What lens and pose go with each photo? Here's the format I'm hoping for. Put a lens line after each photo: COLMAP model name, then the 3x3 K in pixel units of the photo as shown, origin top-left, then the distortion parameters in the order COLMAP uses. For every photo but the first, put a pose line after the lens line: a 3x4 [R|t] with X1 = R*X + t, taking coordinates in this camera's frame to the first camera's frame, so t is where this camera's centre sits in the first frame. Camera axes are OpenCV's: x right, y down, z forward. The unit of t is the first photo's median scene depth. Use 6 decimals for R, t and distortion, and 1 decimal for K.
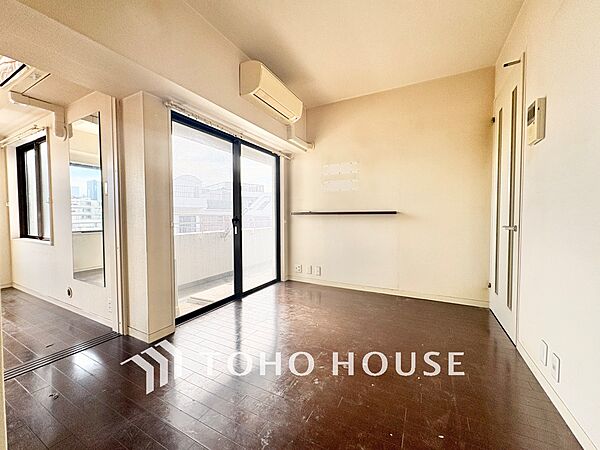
lens RADIAL K [[240.5, 0, 300.0], [0, 240.5, 225.0], [0, 0, 1]] dist [-0.000513, -0.000055]
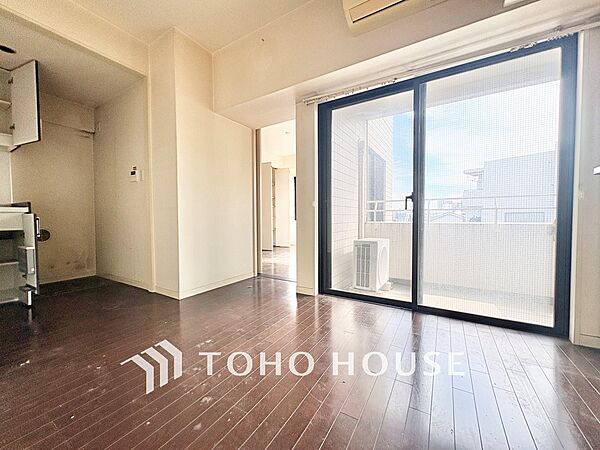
lens RADIAL K [[240.5, 0, 300.0], [0, 240.5, 225.0], [0, 0, 1]] dist [-0.000513, -0.000055]
pose [[-0.058044, 0.034250, -0.997726, 0.454555], [-0.029509, 0.998916, 0.036007, 0.043150], [0.997878, 0.031532, -0.056970, 0.708567]]
